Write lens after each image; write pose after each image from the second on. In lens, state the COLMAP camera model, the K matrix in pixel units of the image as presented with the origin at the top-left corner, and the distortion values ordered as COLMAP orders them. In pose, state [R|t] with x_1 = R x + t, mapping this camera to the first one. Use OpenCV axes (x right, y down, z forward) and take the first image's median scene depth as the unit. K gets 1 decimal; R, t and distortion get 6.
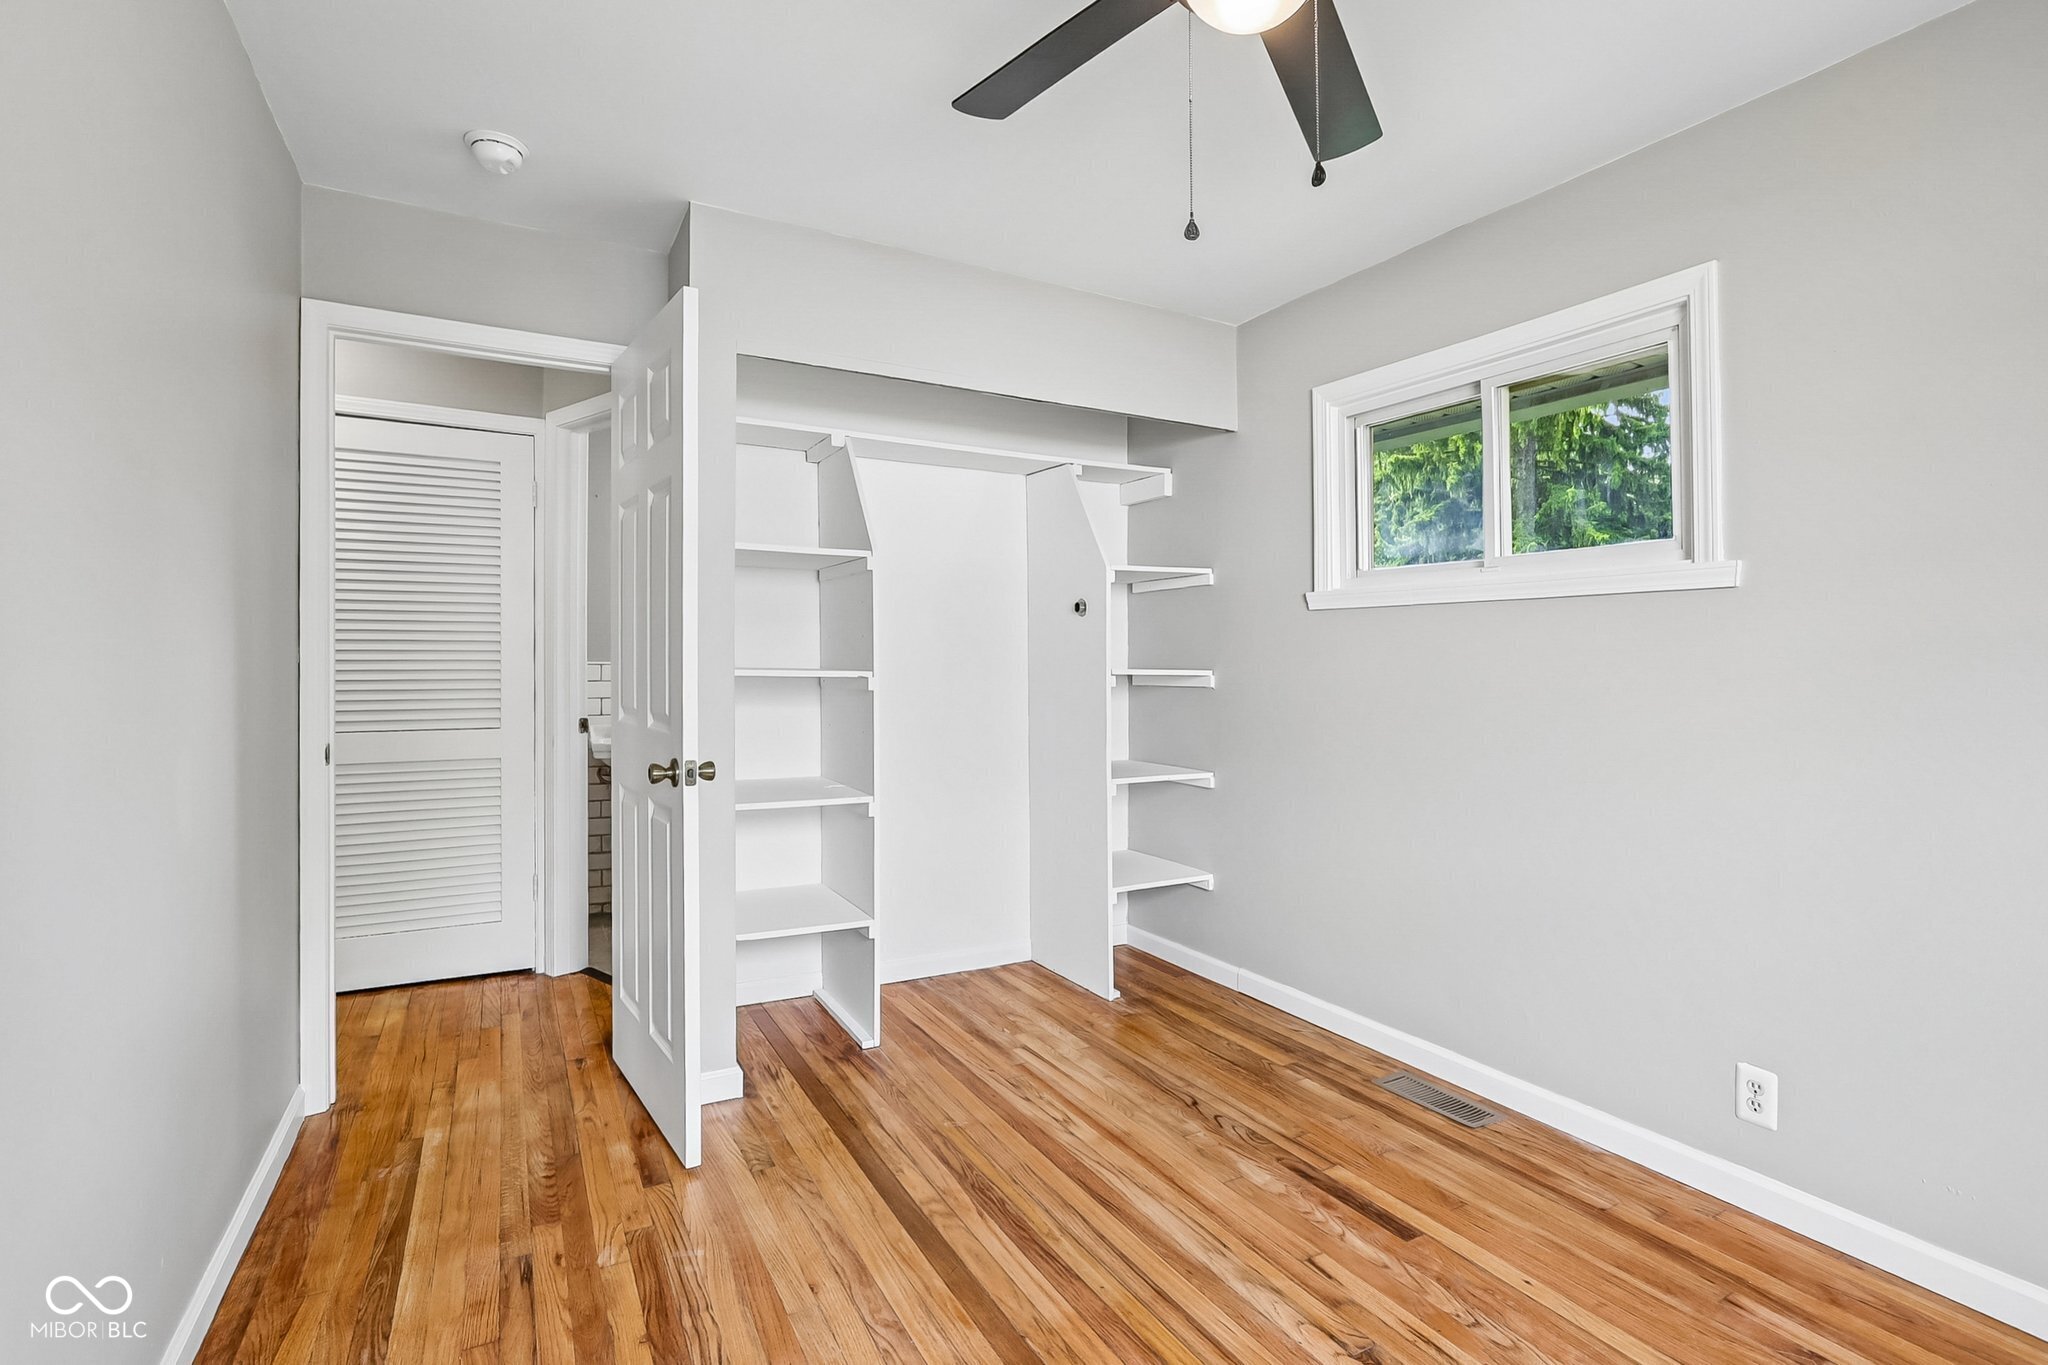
lens RADIAL K [[973.9, 0, 1021.6], [0, 973.9, 677.0], [0, 0, 1]] dist [-0.050017, 0.025416]
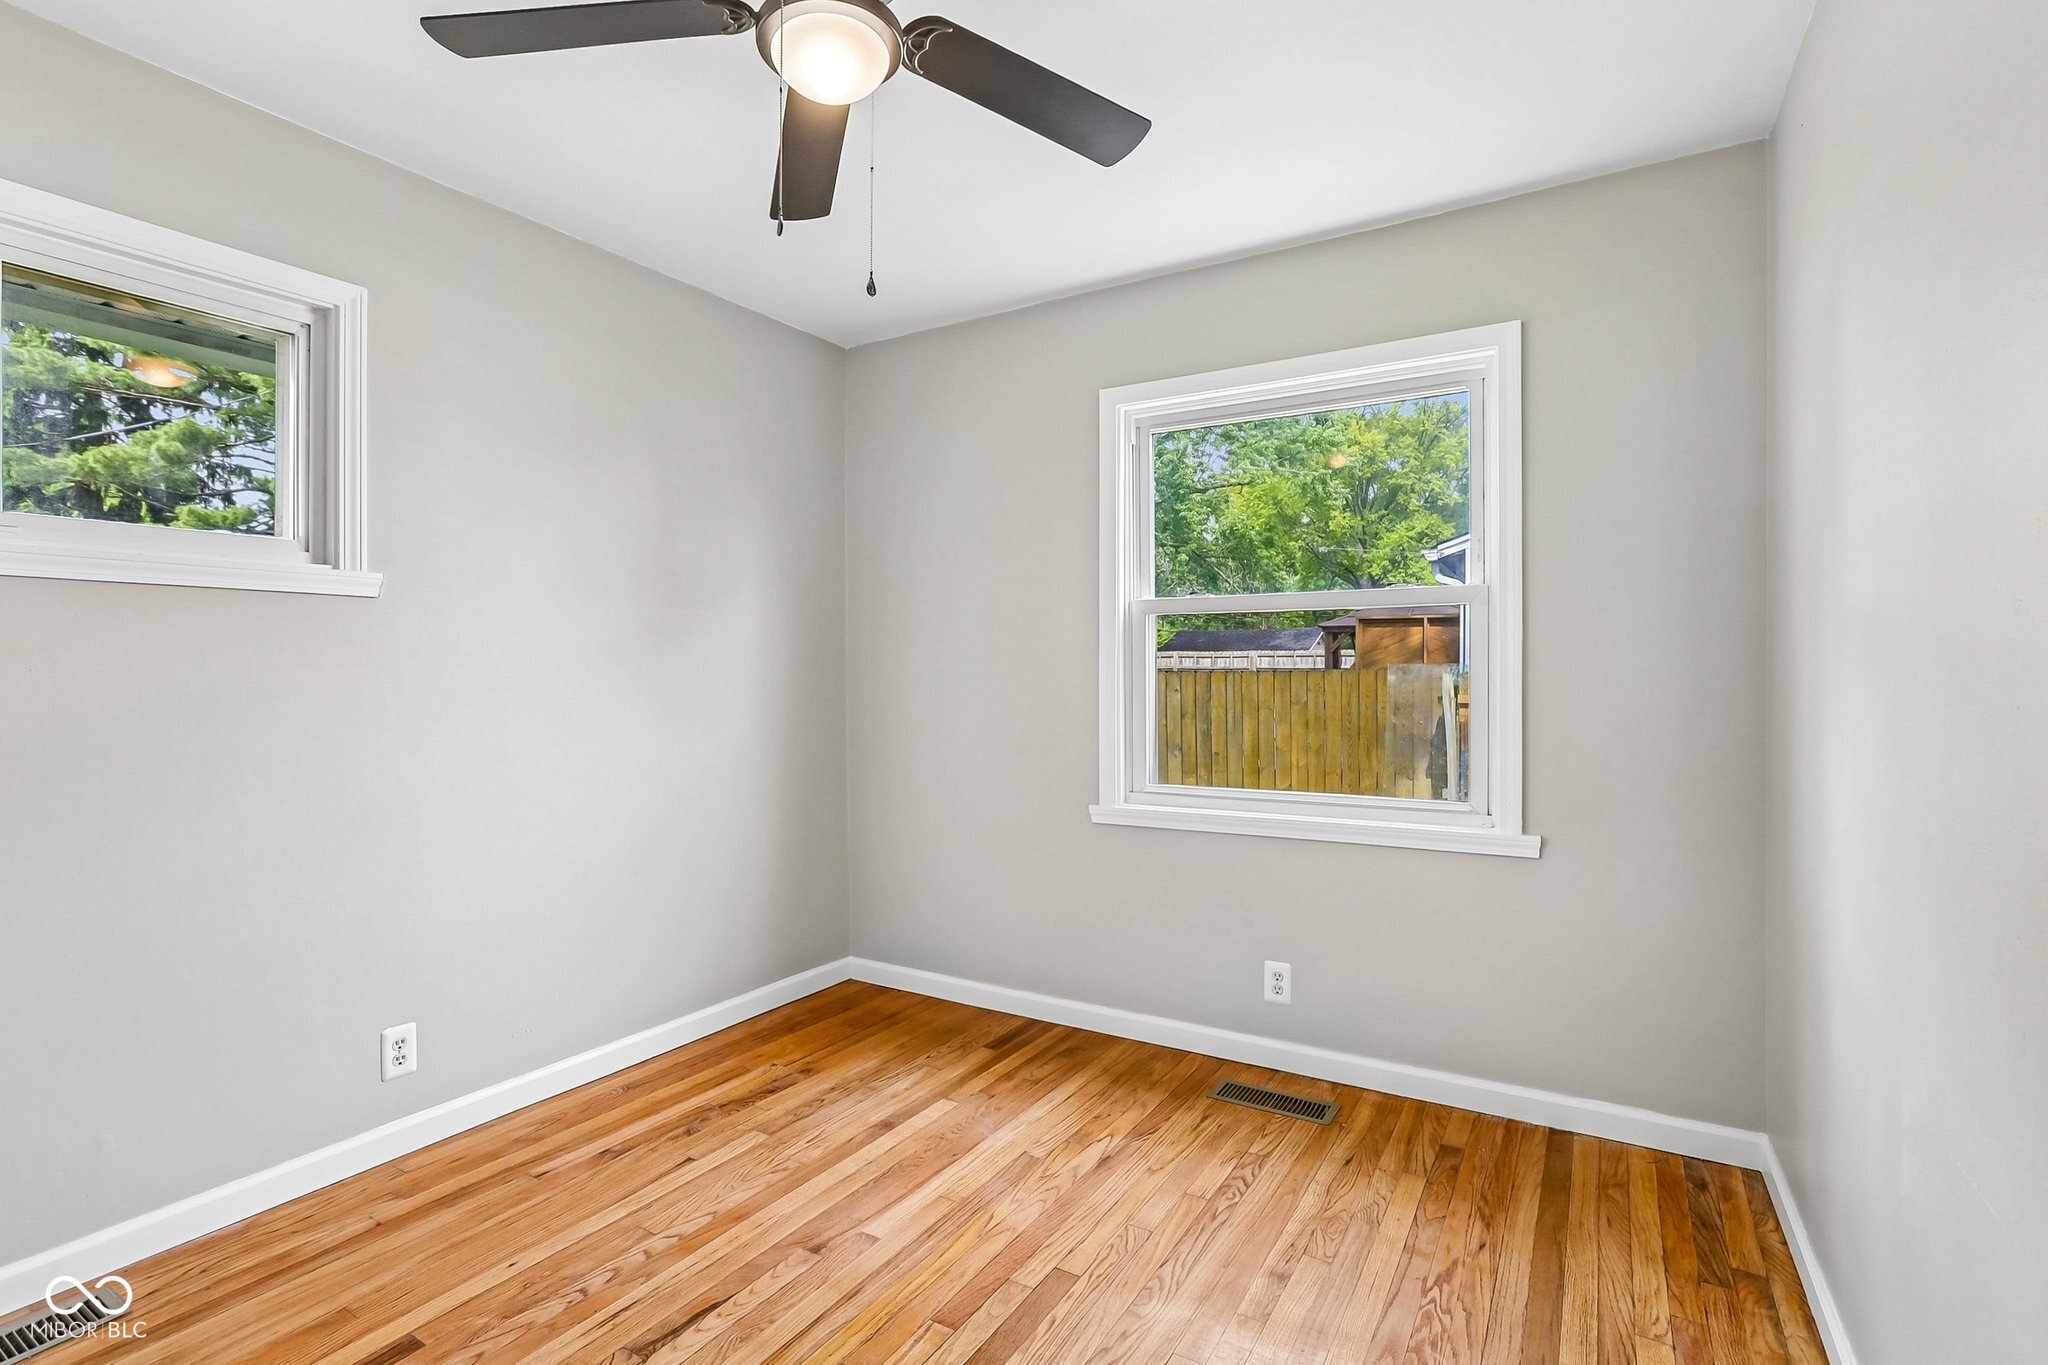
lens RADIAL K [[924.6, 0, 1036.0], [0, 924.6, 677.4], [0, 0, 1]] dist [-0.035655, 0.021397]
pose [[-0.503420, 0.000241, 0.864042, -0.547638], [0.002159, 0.999997, 0.000979, -0.002330], [-0.864039, 0.002358, -0.503420, 0.900466]]
